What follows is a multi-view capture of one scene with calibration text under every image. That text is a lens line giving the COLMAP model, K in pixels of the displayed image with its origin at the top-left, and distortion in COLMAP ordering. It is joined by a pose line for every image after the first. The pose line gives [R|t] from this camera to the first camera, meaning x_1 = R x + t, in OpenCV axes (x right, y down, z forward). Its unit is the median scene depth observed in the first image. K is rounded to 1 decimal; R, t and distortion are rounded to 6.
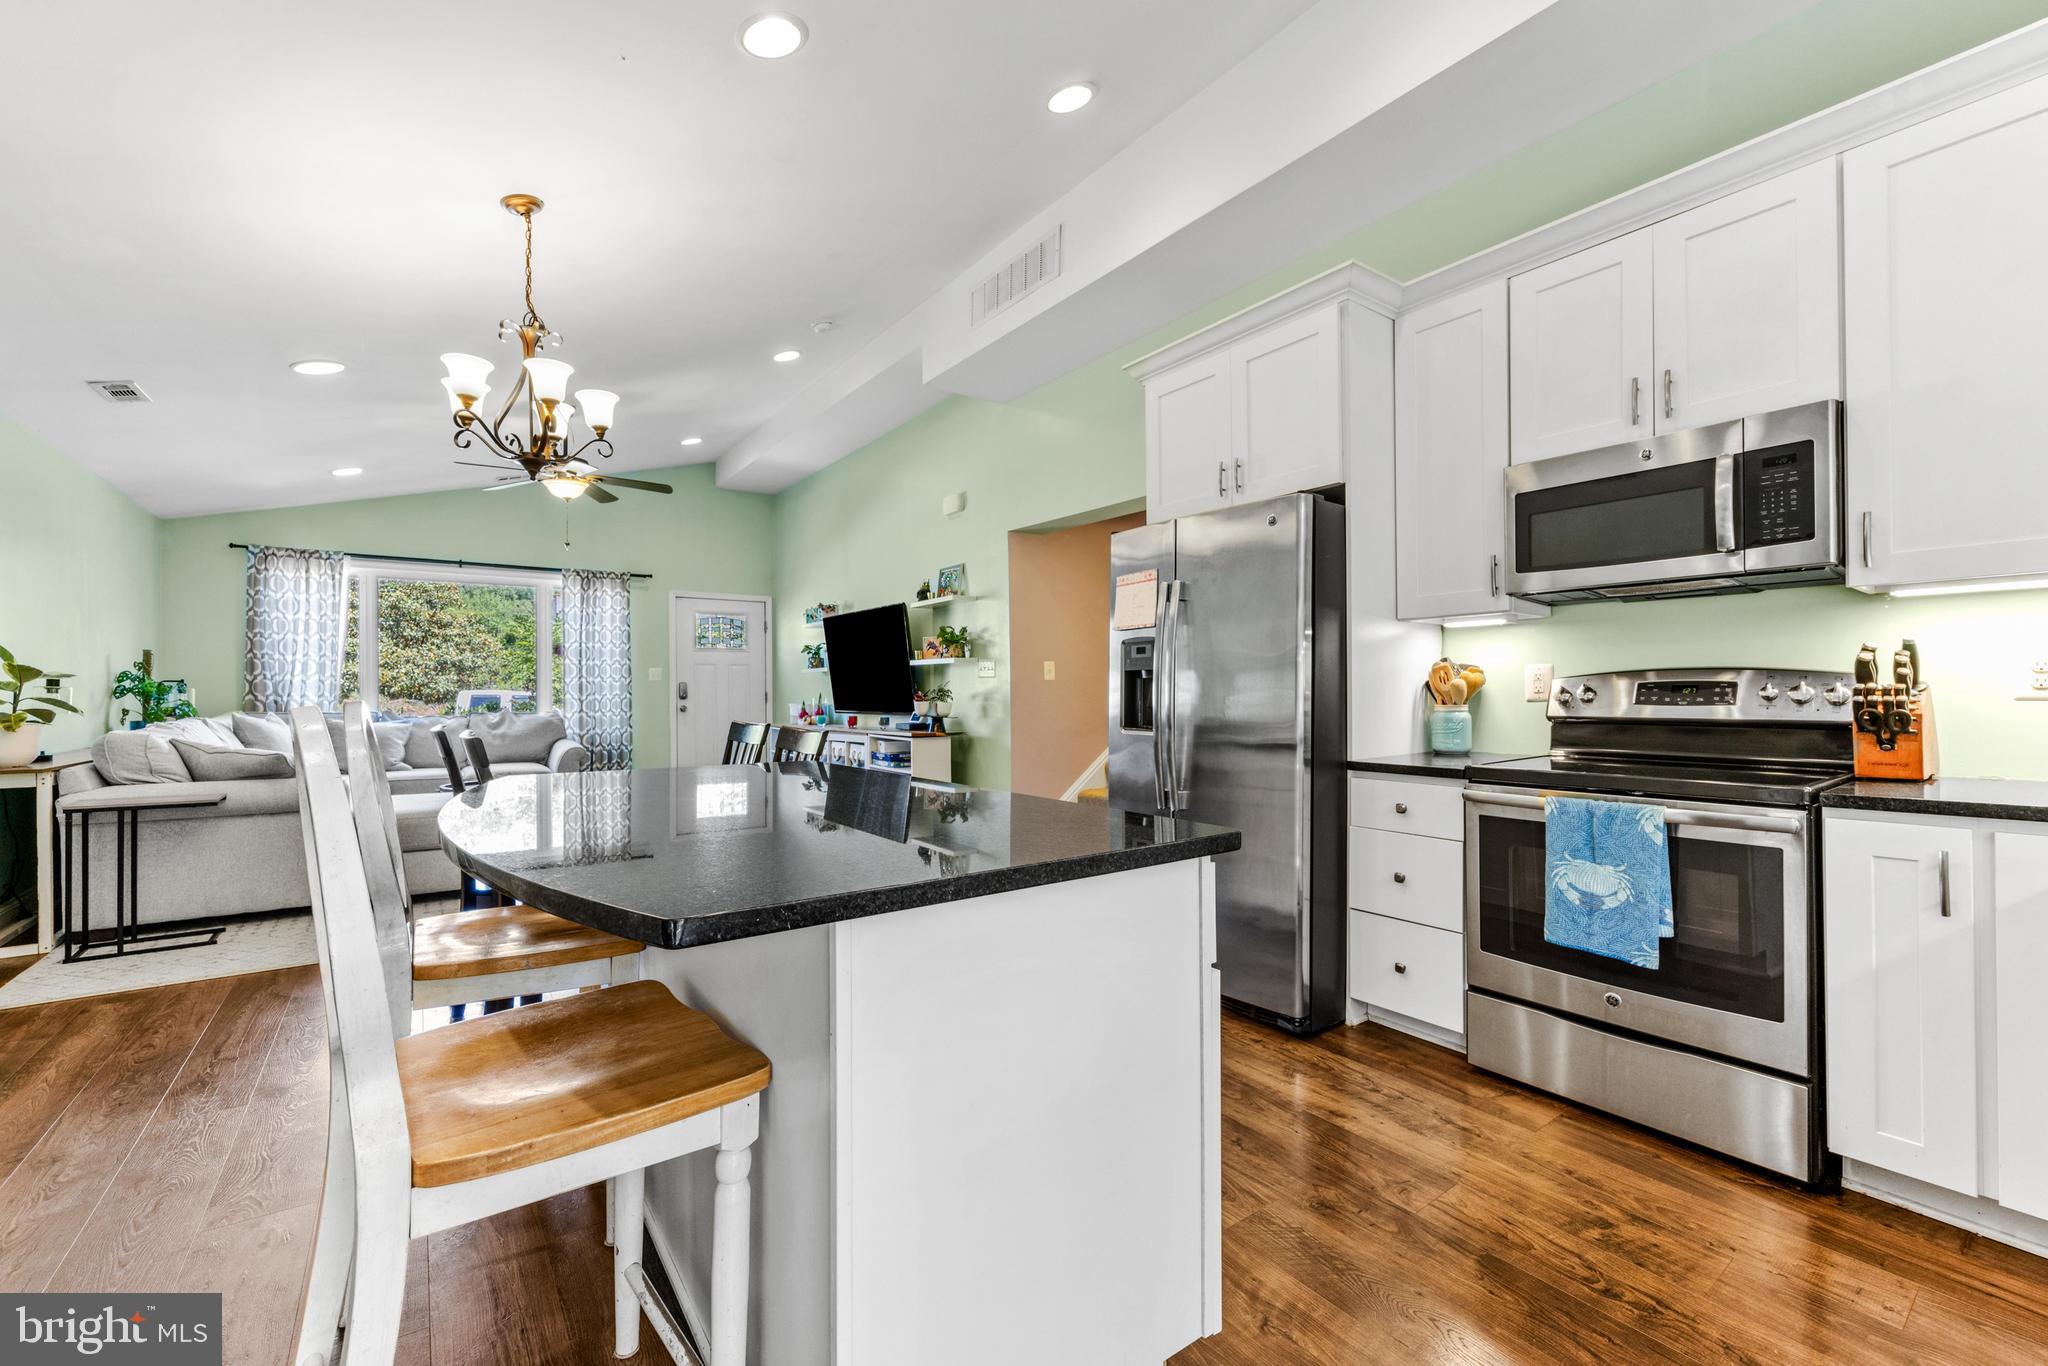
lens RADIAL K [[836.7, 0, 1031.0], [0, 836.7, 690.8], [0, 0, 1]] dist [-0.001486, 0.000292]
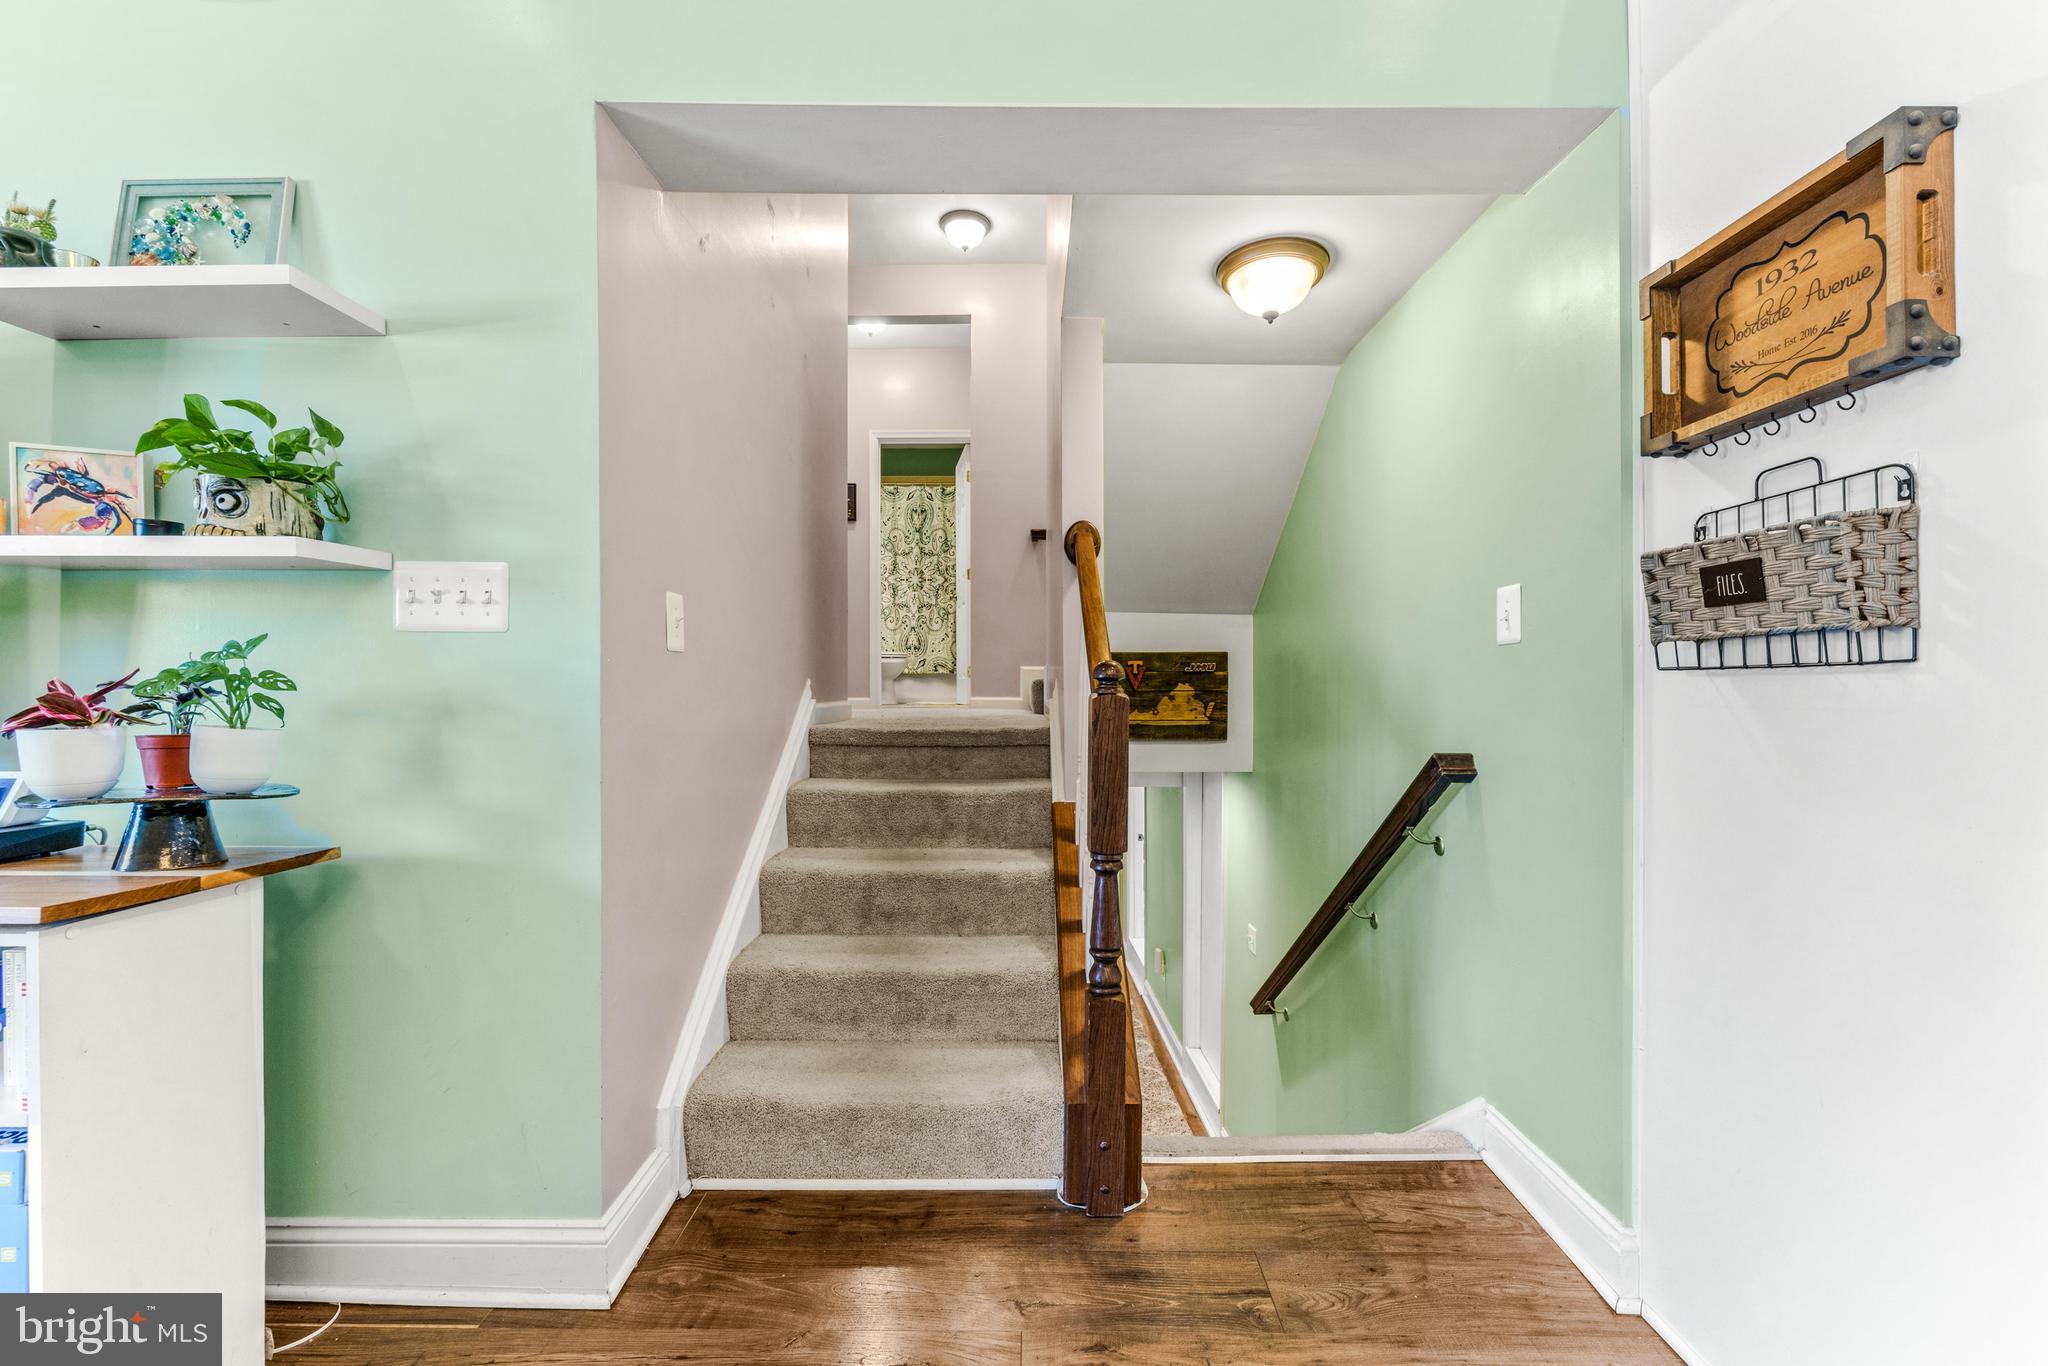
lens RADIAL K [[836.7, 0, 1031.0], [0, 836.7, 690.8], [0, 0, 1]] dist [-0.001486, 0.000292]
pose [[0.589629, -0.000193, 0.807674, -0.320497], [-0.003597, 0.999989, 0.002865, 0.002926], [-0.807666, -0.004595, 0.589623, 1.408277]]
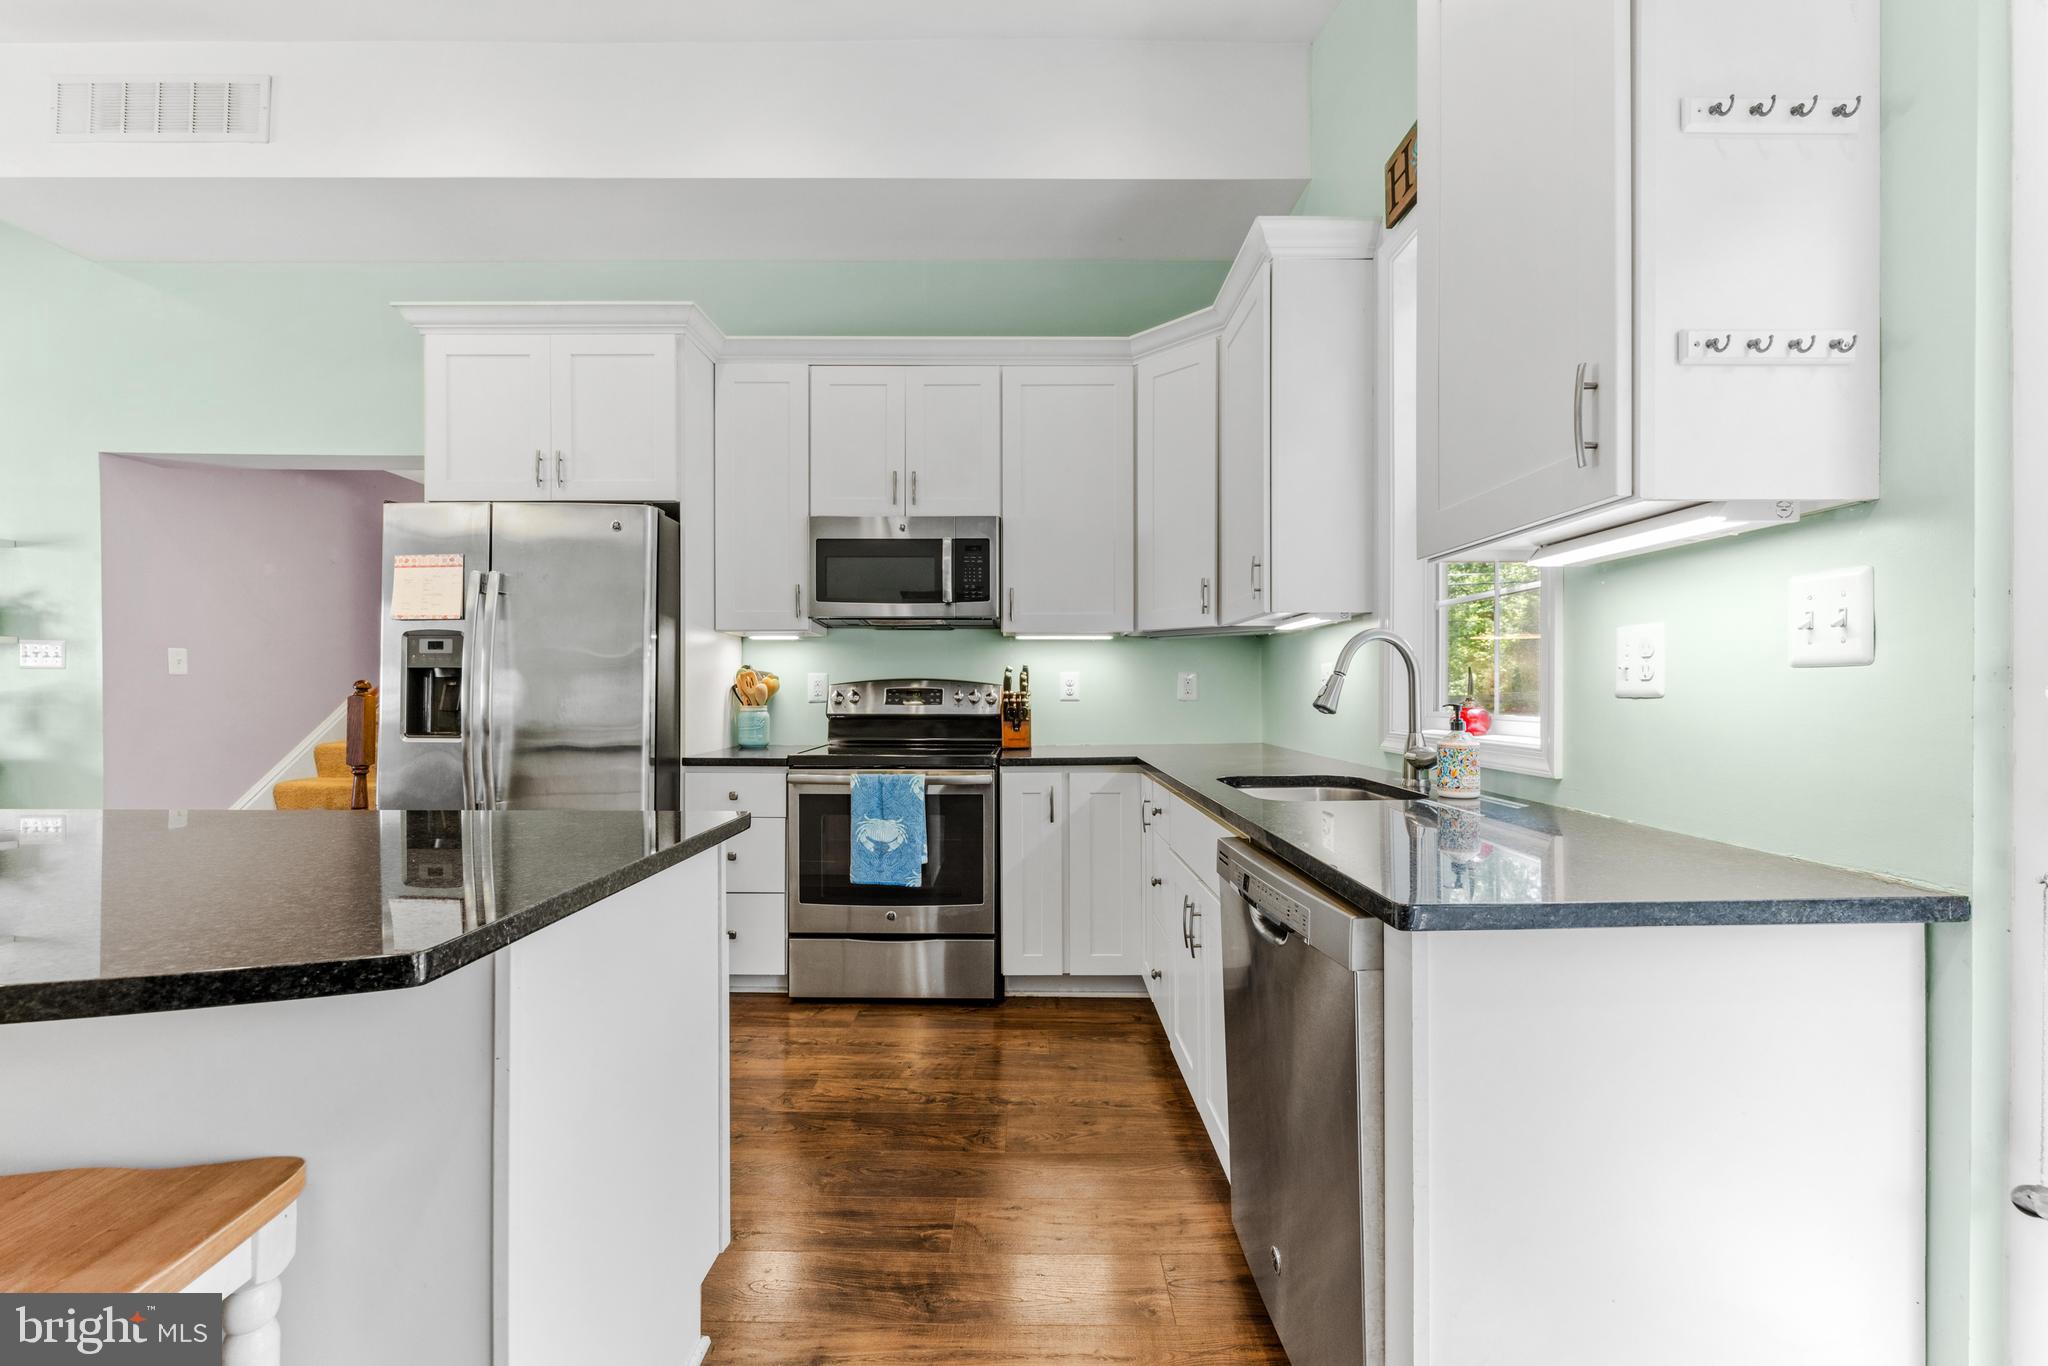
lens RADIAL K [[877.8, 0, 1018.8], [0, 877.8, 688.4], [0, 0, 1]] dist [-0.002821, -0.000028]
pose [[0.584584, 0.009094, 0.811282, -0.324658], [-0.006984, 0.999957, -0.006176, -0.002736], [-0.811303, -0.002056, 0.584623, -0.025847]]
